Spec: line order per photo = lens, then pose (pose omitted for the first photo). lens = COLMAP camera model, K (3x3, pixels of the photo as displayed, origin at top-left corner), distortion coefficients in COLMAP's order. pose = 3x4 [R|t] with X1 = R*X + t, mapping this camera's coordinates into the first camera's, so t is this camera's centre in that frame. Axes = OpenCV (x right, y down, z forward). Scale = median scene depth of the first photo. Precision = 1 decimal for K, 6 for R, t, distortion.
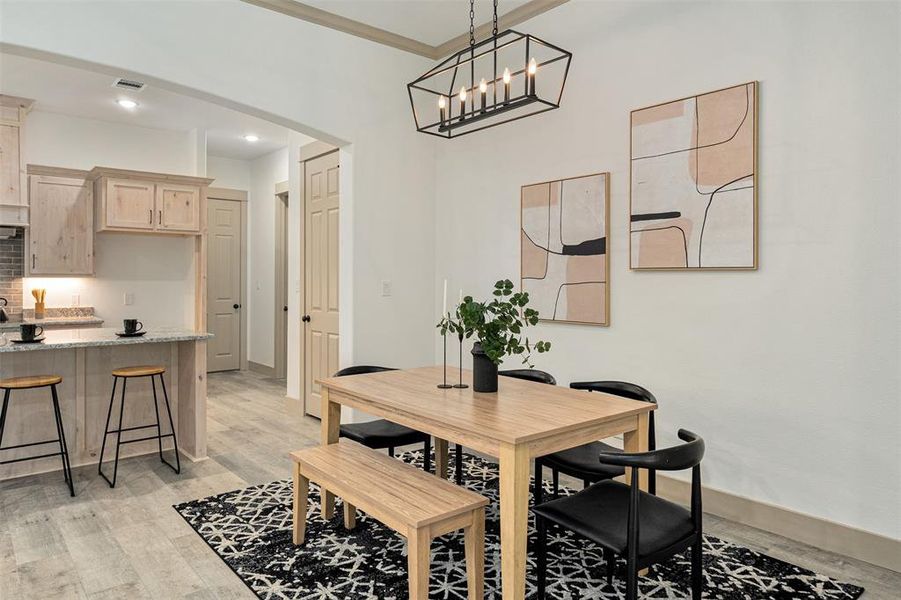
lens RADIAL K [[586.8, 0, 453.6], [0, 586.8, 275.7], [0, 0, 1]] dist [-0.021571, 0.013805]
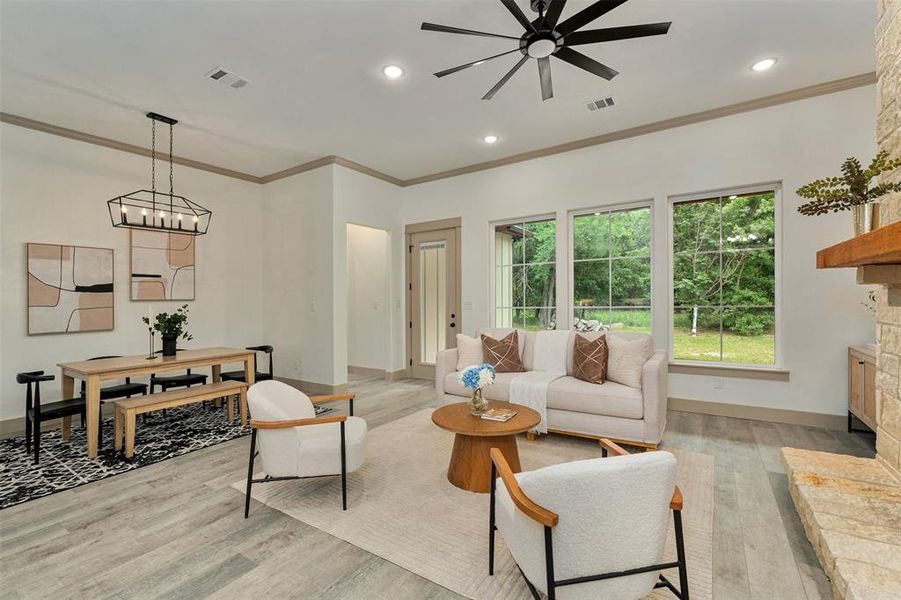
lens RADIAL K [[388.0, 0, 445.6], [0, 388.0, 300.6], [0, 0, 1]] dist [-0.002623, -0.000608]
pose [[-0.274139, 0.001790, 0.961688, -1.241378], [0.015695, 0.999873, 0.002613, 0.003612], [-0.961562, 0.015810, -0.274132, 0.306102]]
